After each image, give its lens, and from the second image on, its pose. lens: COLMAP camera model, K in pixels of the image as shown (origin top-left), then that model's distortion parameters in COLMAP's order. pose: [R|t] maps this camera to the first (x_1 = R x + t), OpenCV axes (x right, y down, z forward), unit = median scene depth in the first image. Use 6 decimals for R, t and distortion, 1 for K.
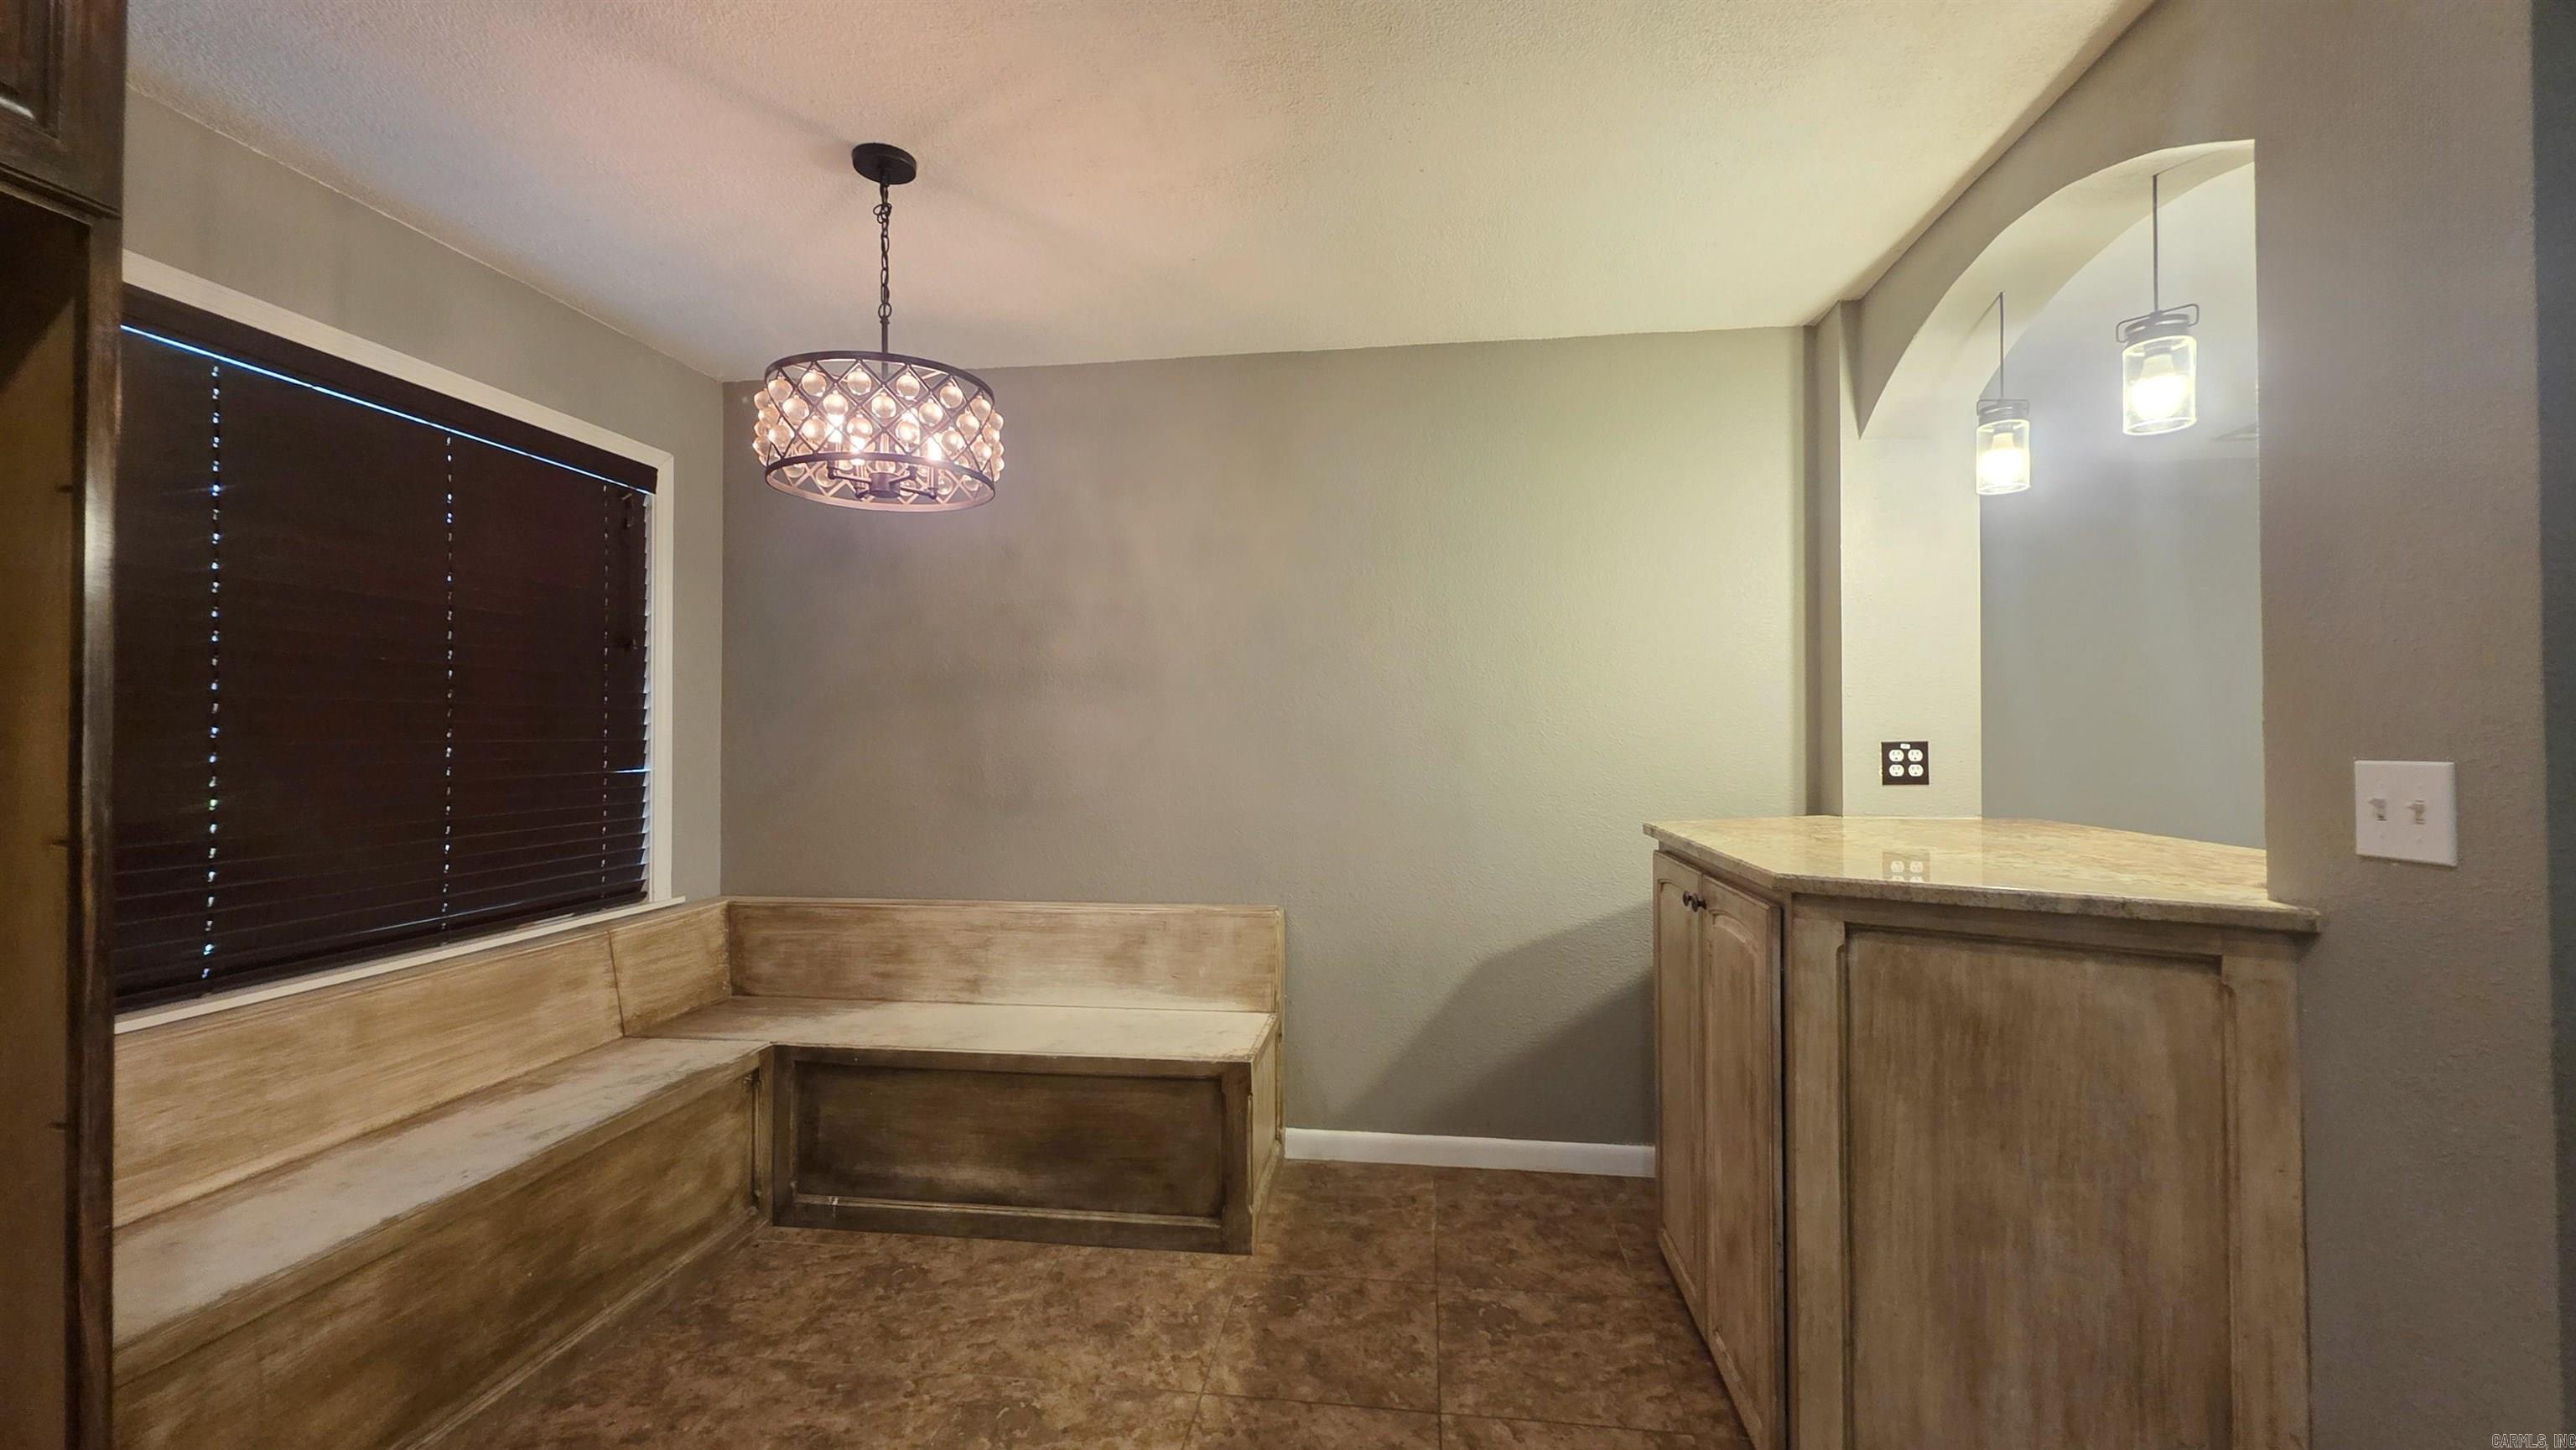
lens RADIAL K [[1027.8, 0, 1283.5], [0, 1027.8, 724.1], [0, 0, 1]] dist [0.002006, -0.000039]
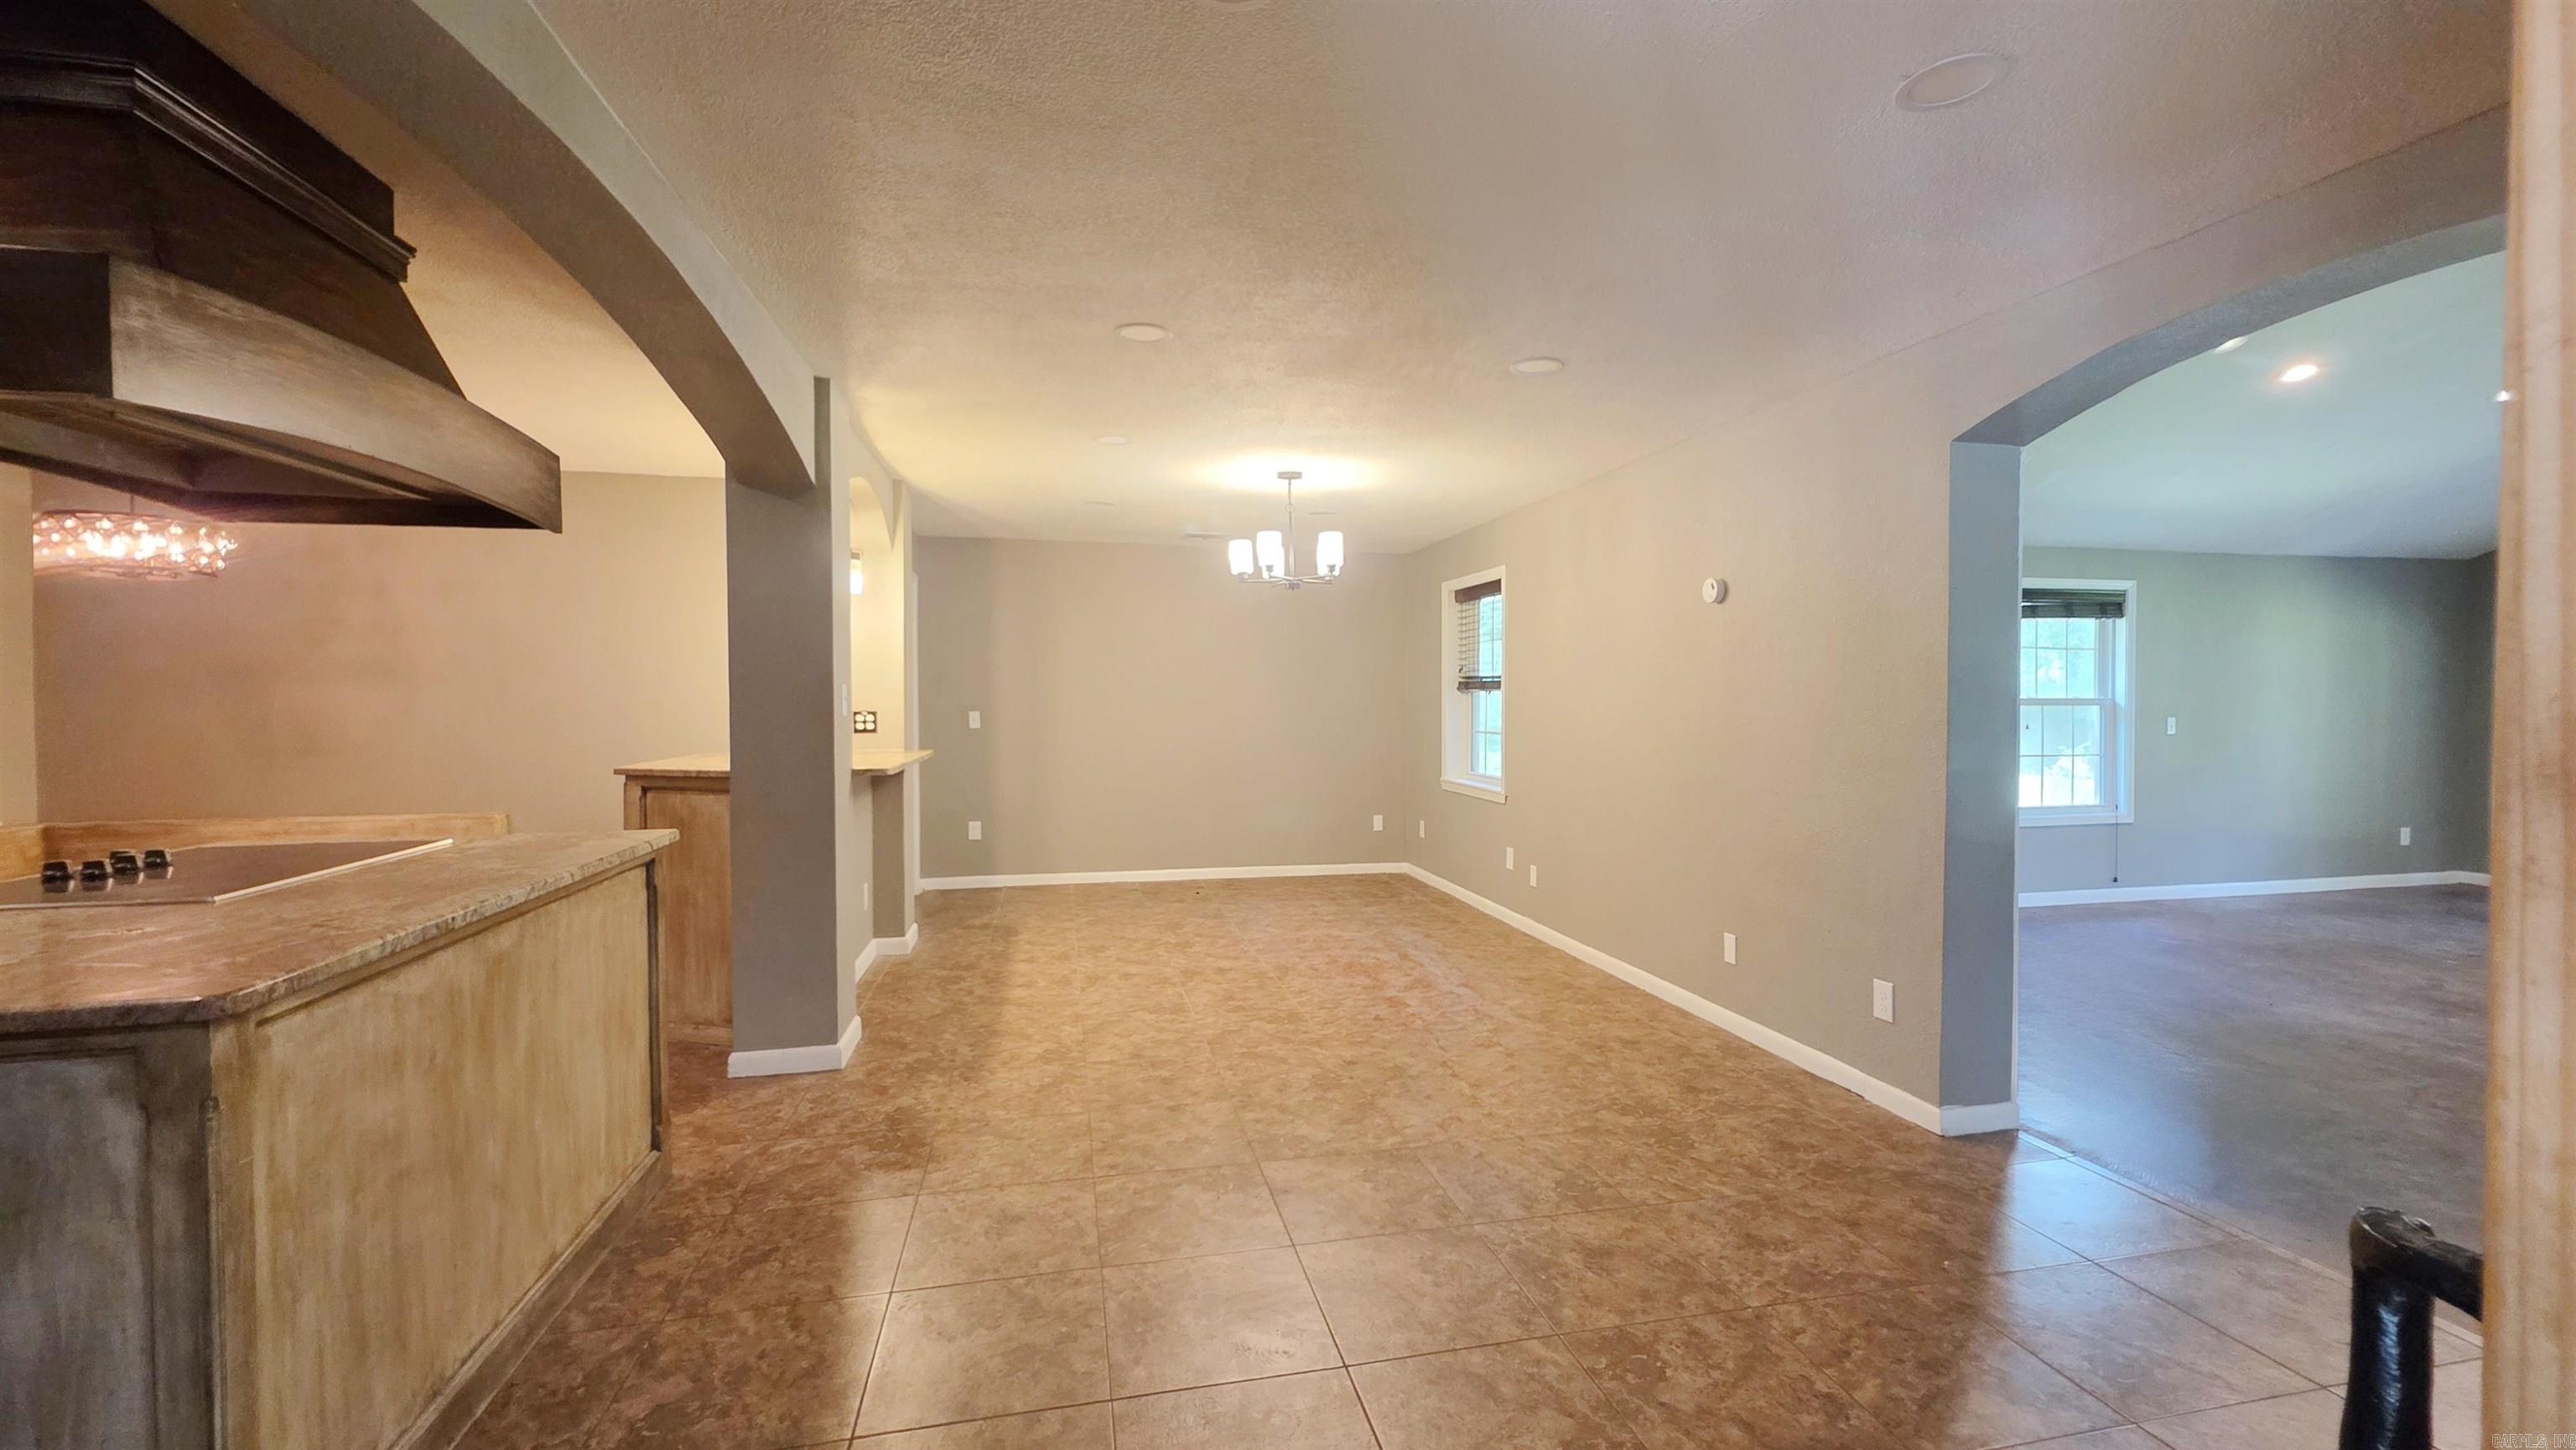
lens RADIAL K [[1027.8, 0, 1287.8], [0, 1027.8, 721.4], [0, 0, 1]] dist [0.002006, -0.000039]
pose [[0.938477, -0.005222, 0.345303, 0.993347], [-0.005874, 0.999500, 0.031080, -0.040783], [-0.345293, -0.031197, 0.937976, -1.577378]]
